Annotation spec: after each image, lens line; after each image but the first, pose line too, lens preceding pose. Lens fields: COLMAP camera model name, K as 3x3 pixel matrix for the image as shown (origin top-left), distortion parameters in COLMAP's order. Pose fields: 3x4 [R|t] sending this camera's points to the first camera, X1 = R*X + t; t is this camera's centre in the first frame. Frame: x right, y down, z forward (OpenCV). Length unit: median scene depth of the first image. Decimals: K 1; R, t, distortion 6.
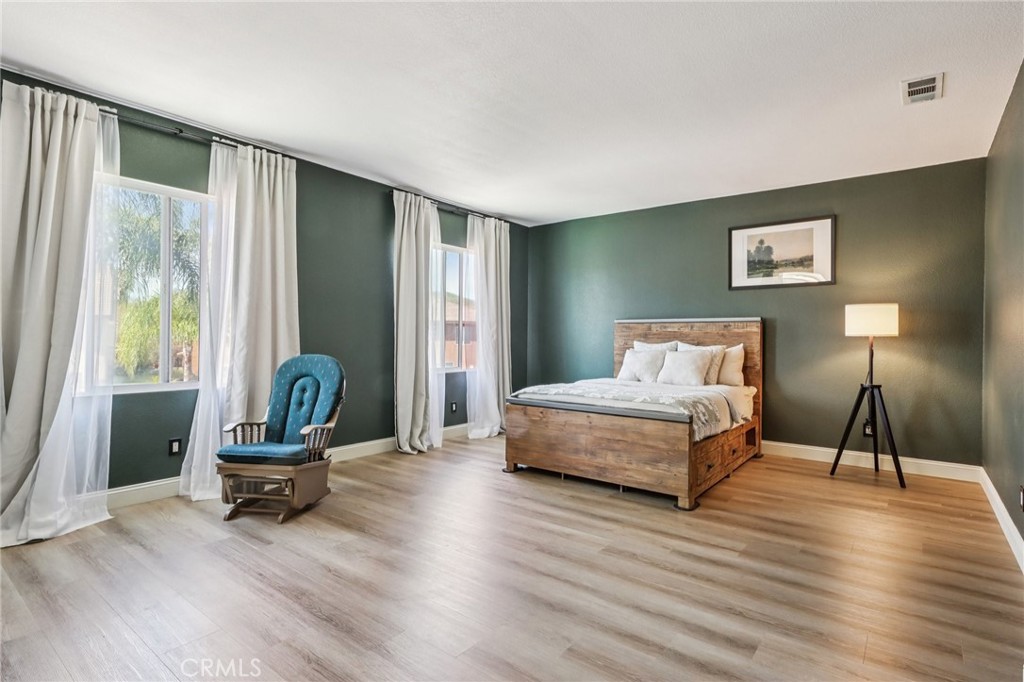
lens RADIAL K [[517.9, 0, 516.4], [0, 517.9, 337.0], [0, 0, 1]] dist [0.009839, -0.007691]
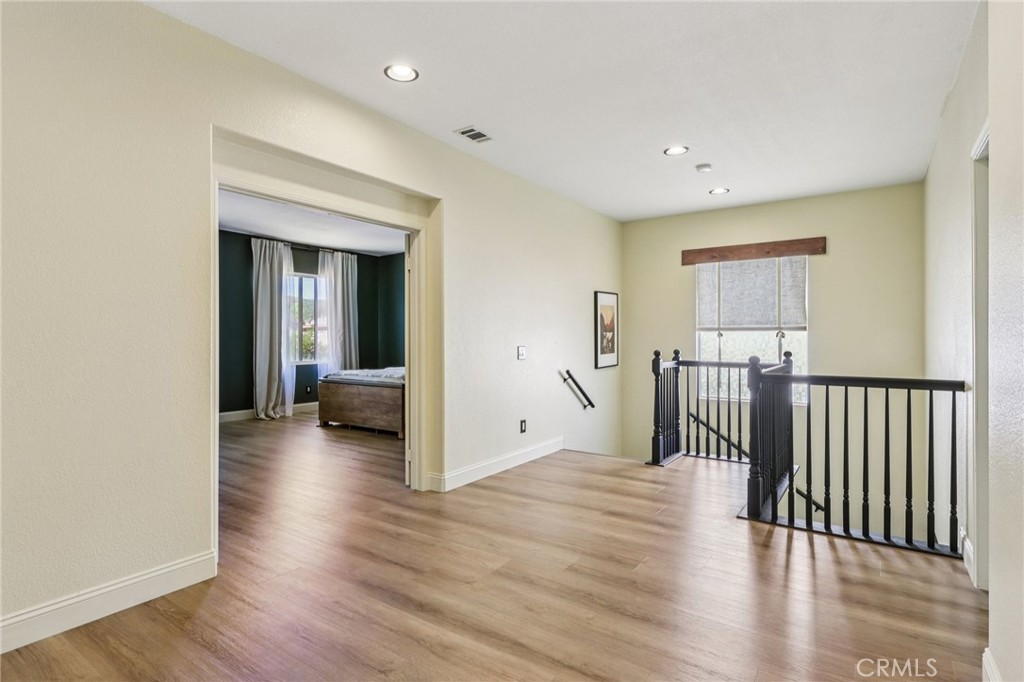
lens RADIAL K [[517.9, 0, 518.0], [0, 517.9, 335.4], [0, 0, 1]] dist [0.009839, -0.007691]
pose [[0.998352, -0.014552, 0.055507, 0.420207], [0.014680, 0.999890, -0.001909, 0.001217], [-0.055473, 0.002720, 0.998456, -0.485966]]
